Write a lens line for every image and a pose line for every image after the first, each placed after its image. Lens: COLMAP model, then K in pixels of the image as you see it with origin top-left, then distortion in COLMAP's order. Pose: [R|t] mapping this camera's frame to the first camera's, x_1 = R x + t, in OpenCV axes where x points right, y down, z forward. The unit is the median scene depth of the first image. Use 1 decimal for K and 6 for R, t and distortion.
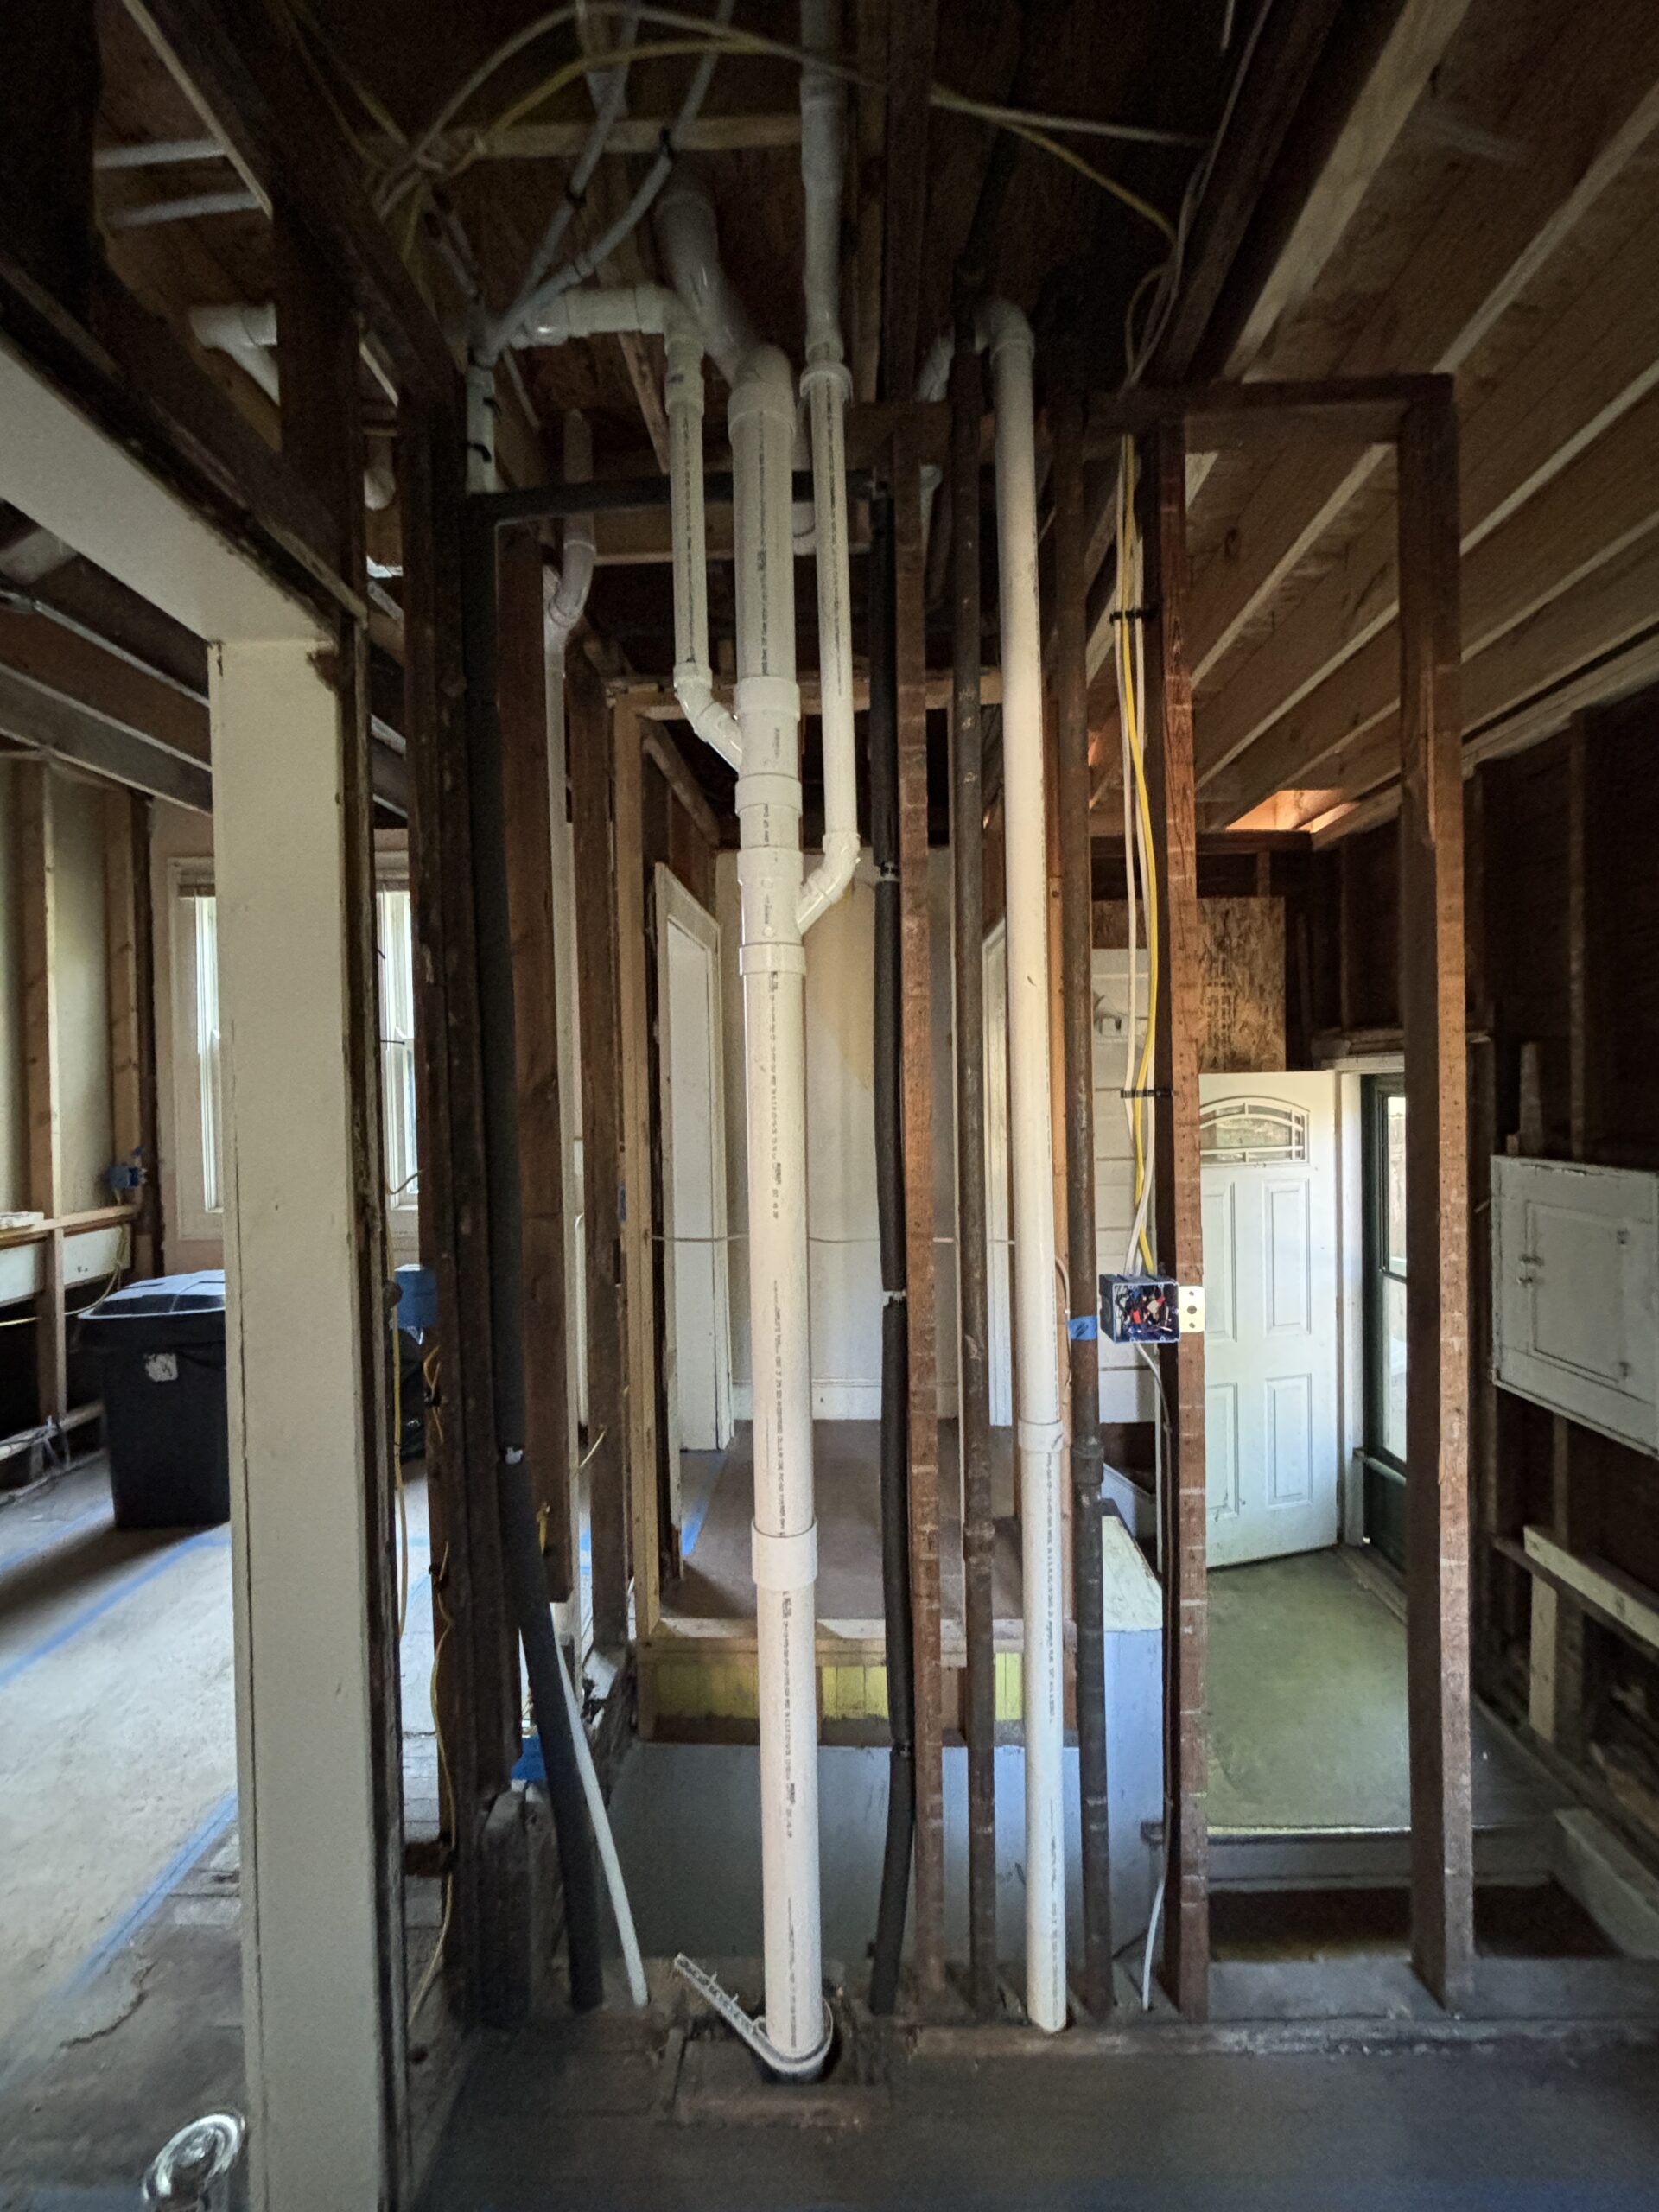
lens RADIAL K [[891.0, 0, 829.5], [0, 891.0, 1106.0], [0, 0, 1]] dist [0.002032, 0.000012]
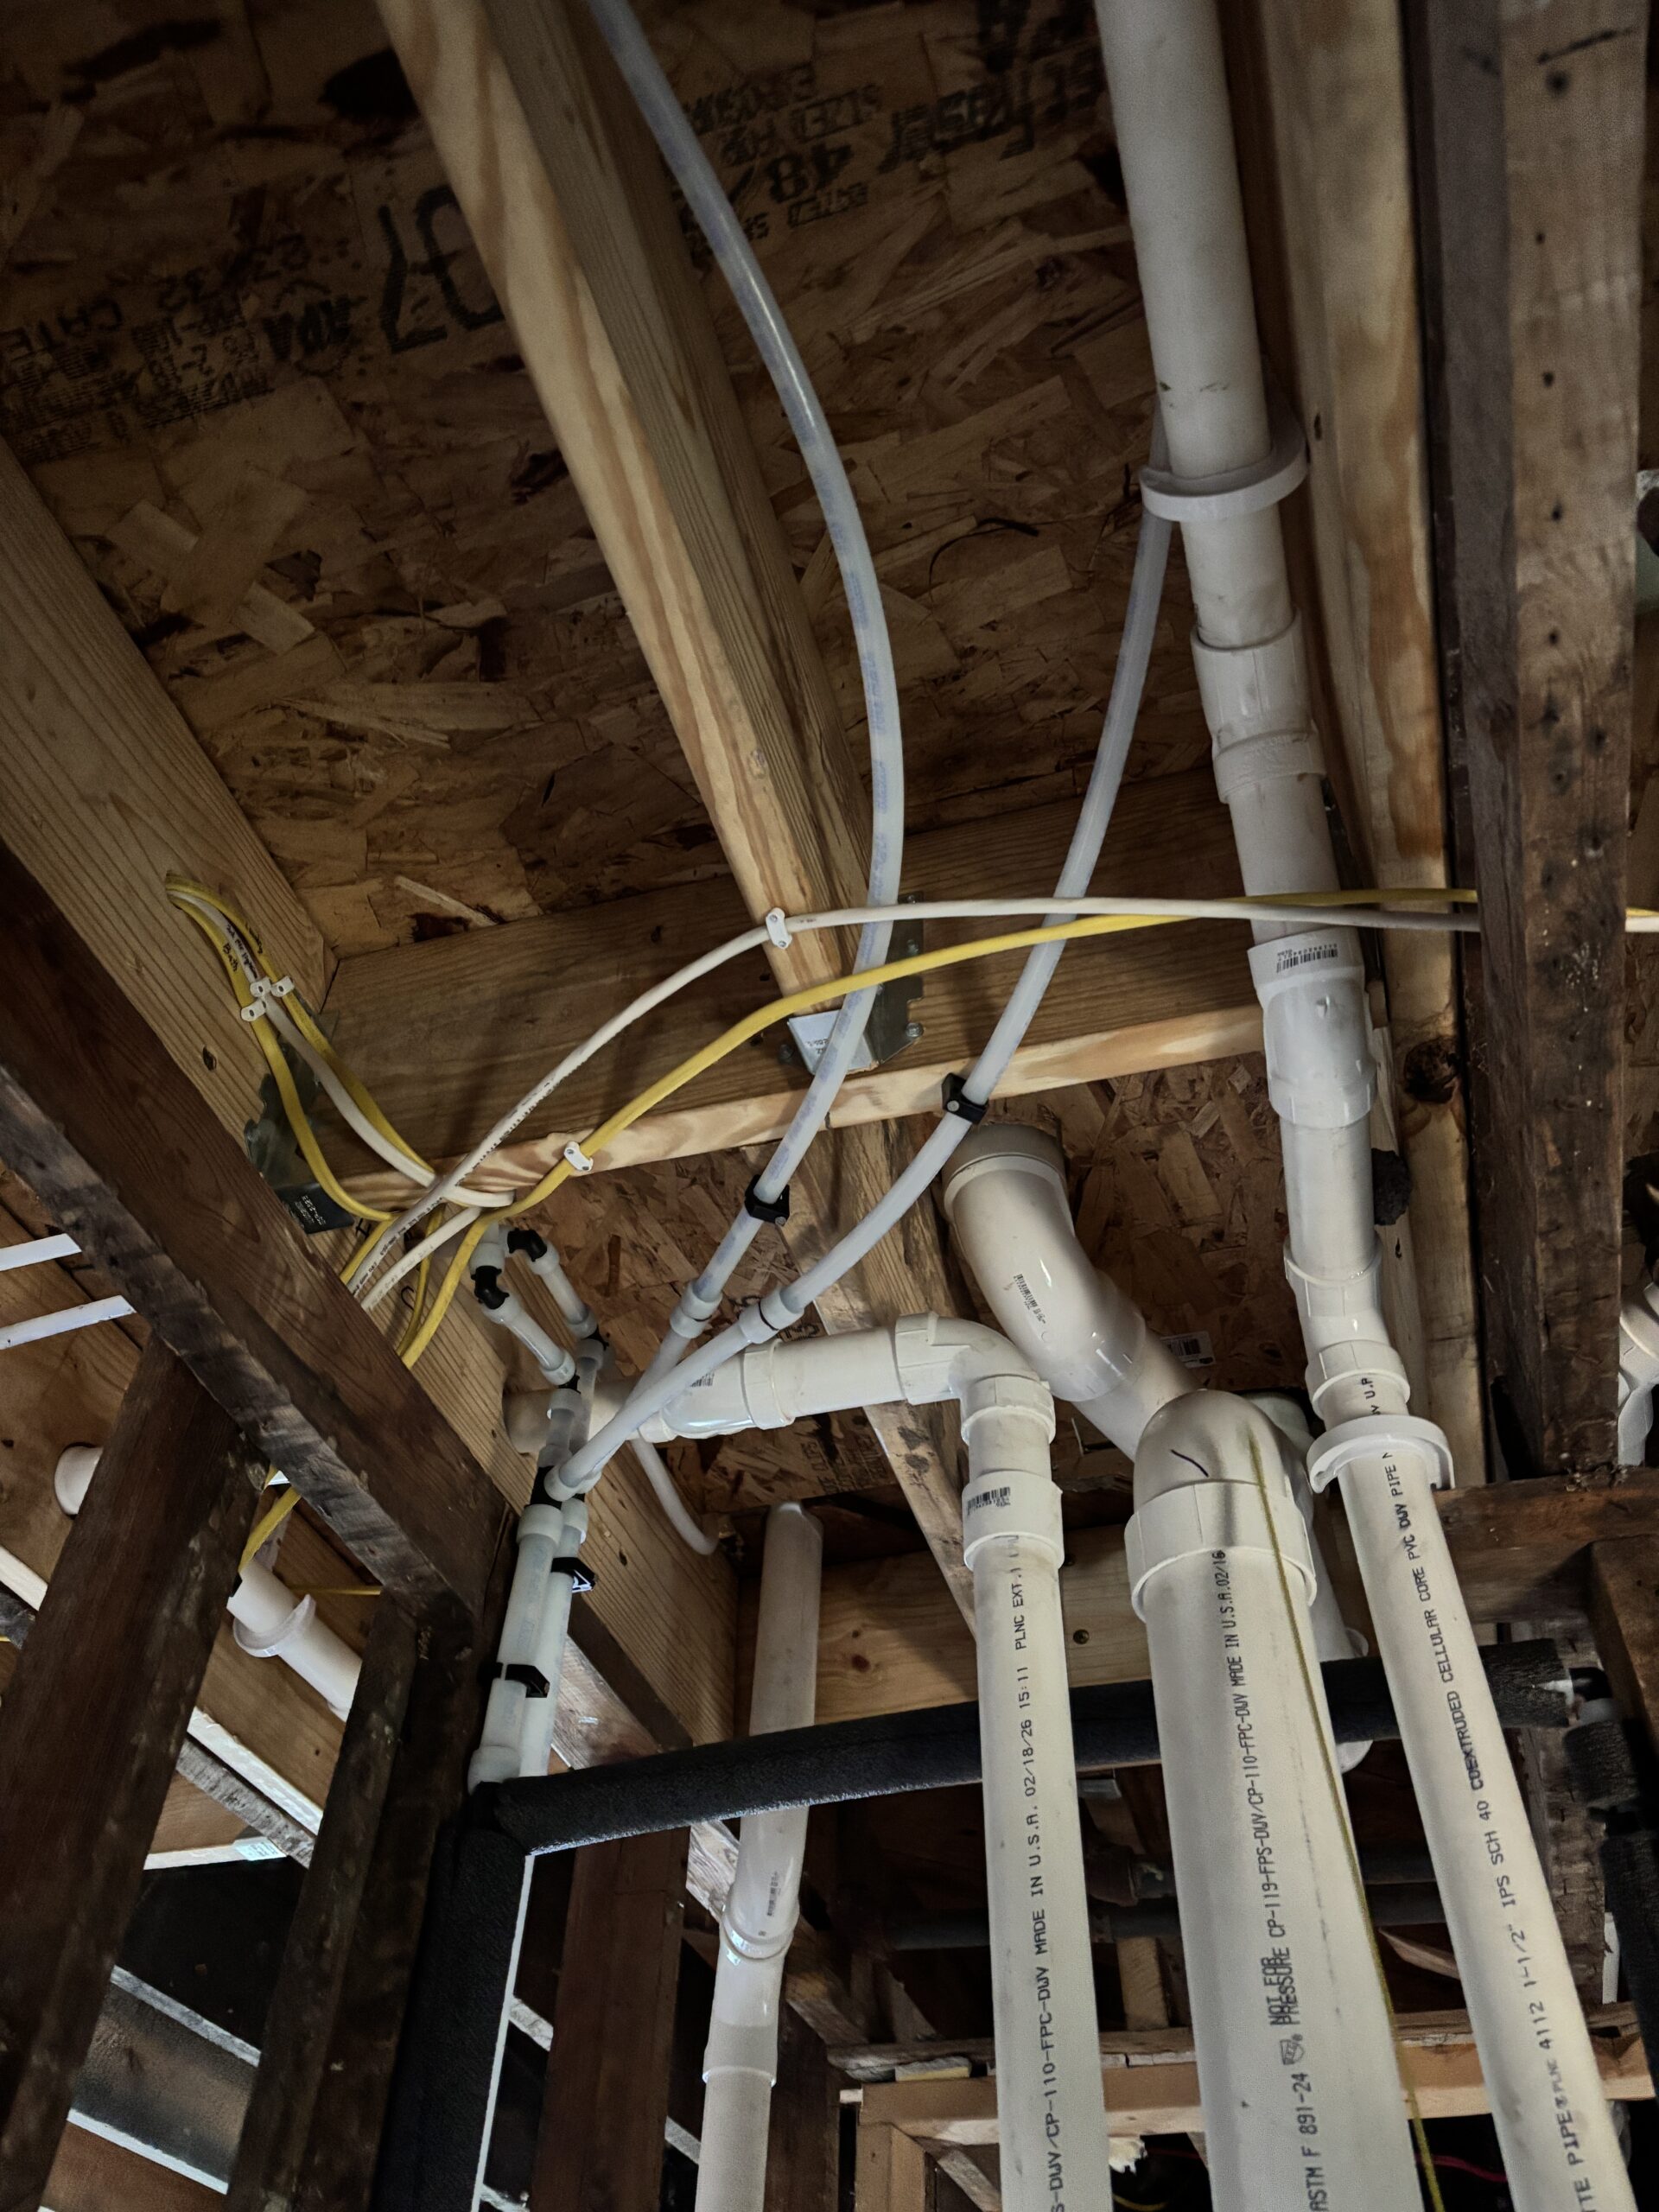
lens RADIAL K [[1688.0, 0, 829.5], [0, 1688.0, 1106.0], [0, 0, 1]] dist [0.000109, 0.000265]
pose [[0.965544, -0.151555, -0.211557, -0.058188], [-0.048449, 0.694031, -0.718313, -0.408783], [0.255691, 0.703812, 0.662775, 0.376383]]
